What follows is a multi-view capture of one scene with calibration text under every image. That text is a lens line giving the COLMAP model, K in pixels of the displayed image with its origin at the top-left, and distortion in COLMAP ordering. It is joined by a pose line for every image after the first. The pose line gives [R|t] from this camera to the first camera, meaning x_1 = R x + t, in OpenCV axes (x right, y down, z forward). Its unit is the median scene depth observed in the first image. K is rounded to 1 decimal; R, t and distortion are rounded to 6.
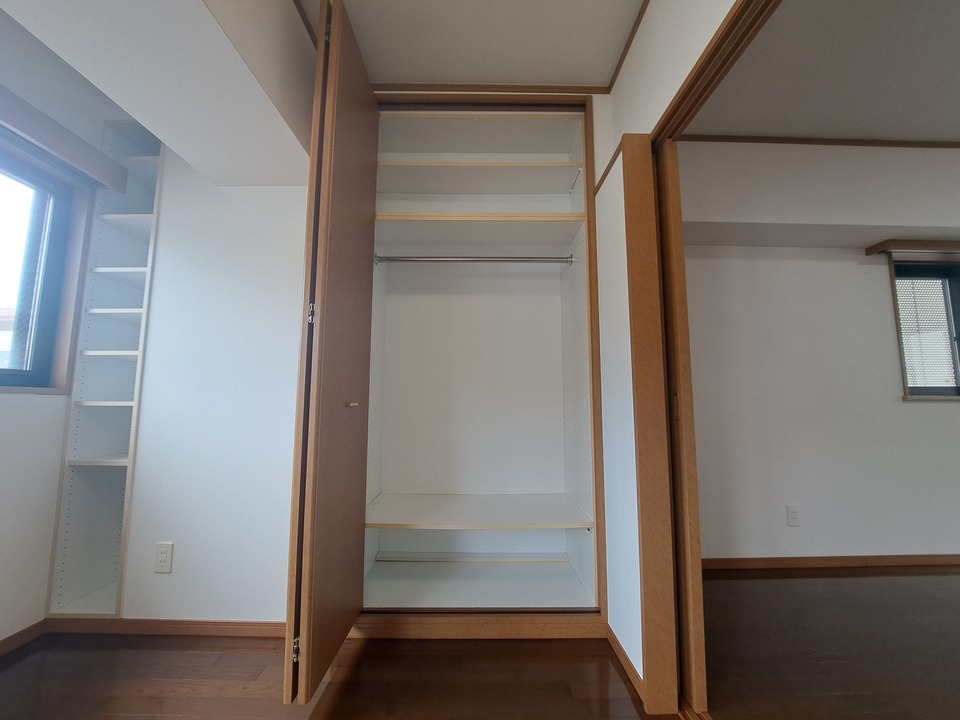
lens RADIAL K [[384.0, 0, 478.9], [0, 384.0, 360.1], [0, 0, 1]] dist [-0.017326, -0.000135]
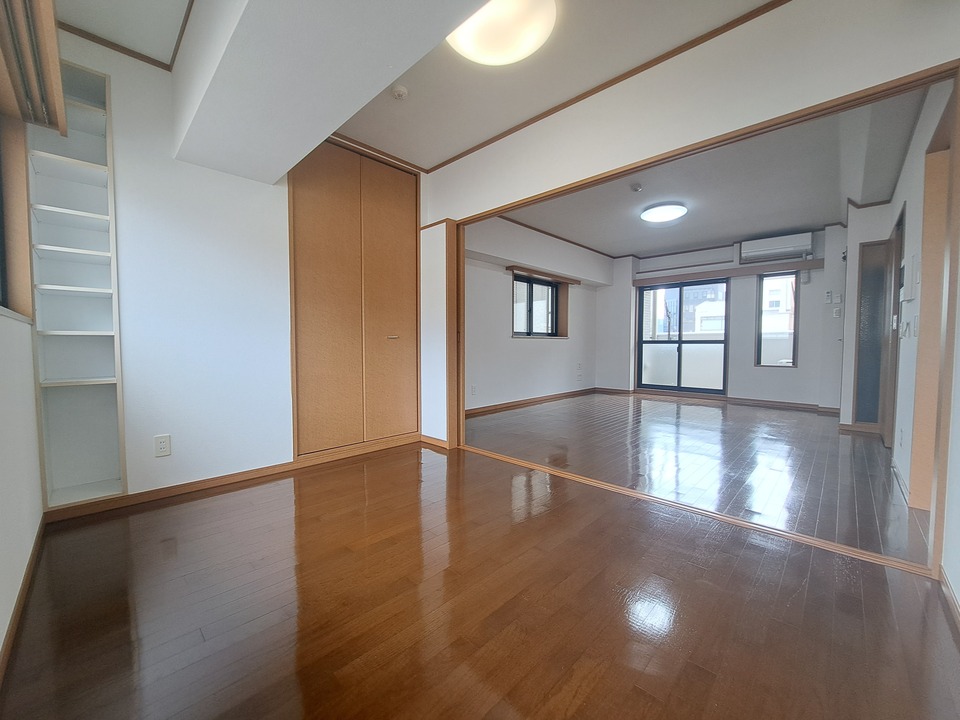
lens RADIAL K [[384.0, 0, 484.1], [0, 384.0, 359.5], [0, 0, 1]] dist [-0.017326, -0.000135]
pose [[0.692045, -0.033110, 0.721094, -0.957703], [-0.079706, 0.989334, 0.121922, -0.044630], [-0.717440, -0.141851, 0.682025, -0.696535]]
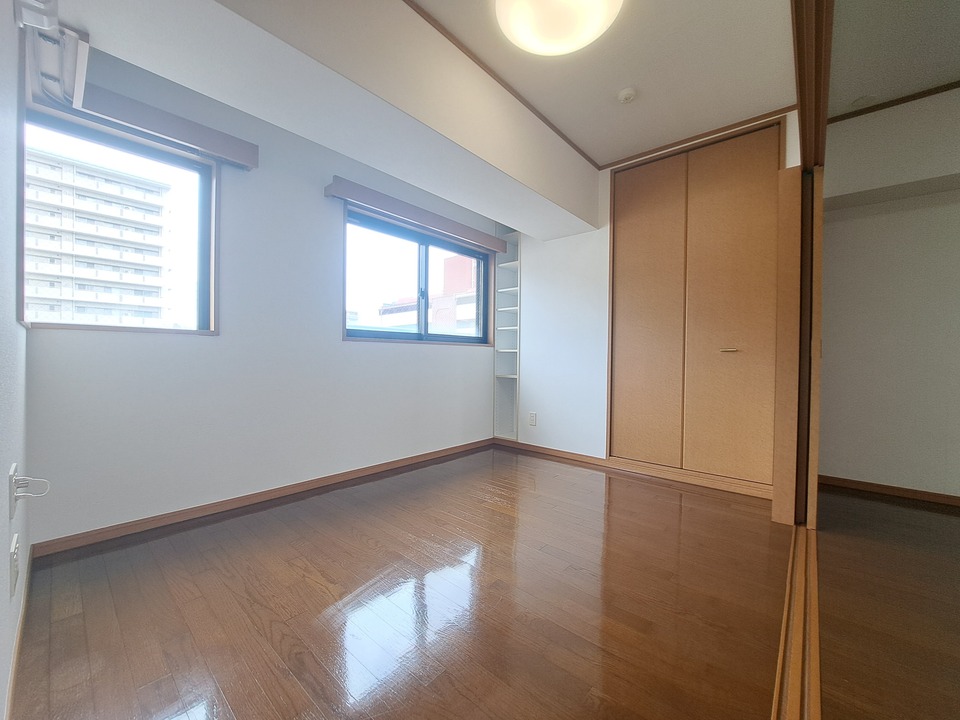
lens RADIAL K [[384.0, 0, 479.3], [0, 384.0, 359.5], [0, 0, 1]] dist [-0.017326, -0.000135]
pose [[0.745918, 0.012454, -0.665921, 0.423156], [0.066277, 0.993475, 0.092819, -0.057280], [0.662731, -0.113371, 0.740226, -0.821095]]
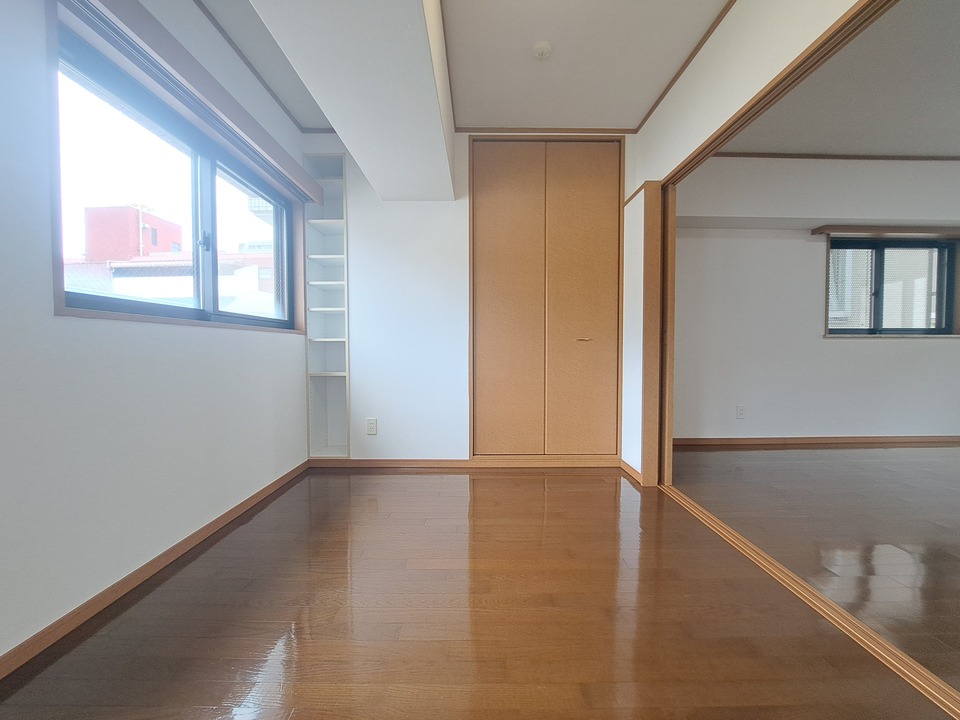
lens RADIAL K [[384.0, 0, 479.3], [0, 384.0, 359.8], [0, 0, 1]] dist [-0.017326, -0.000135]
pose [[0.999987, -0.004268, -0.002801, -0.310040], [0.004630, 0.989349, 0.145487, -0.040012], [0.002150, -0.145499, 0.989356, -0.688639]]
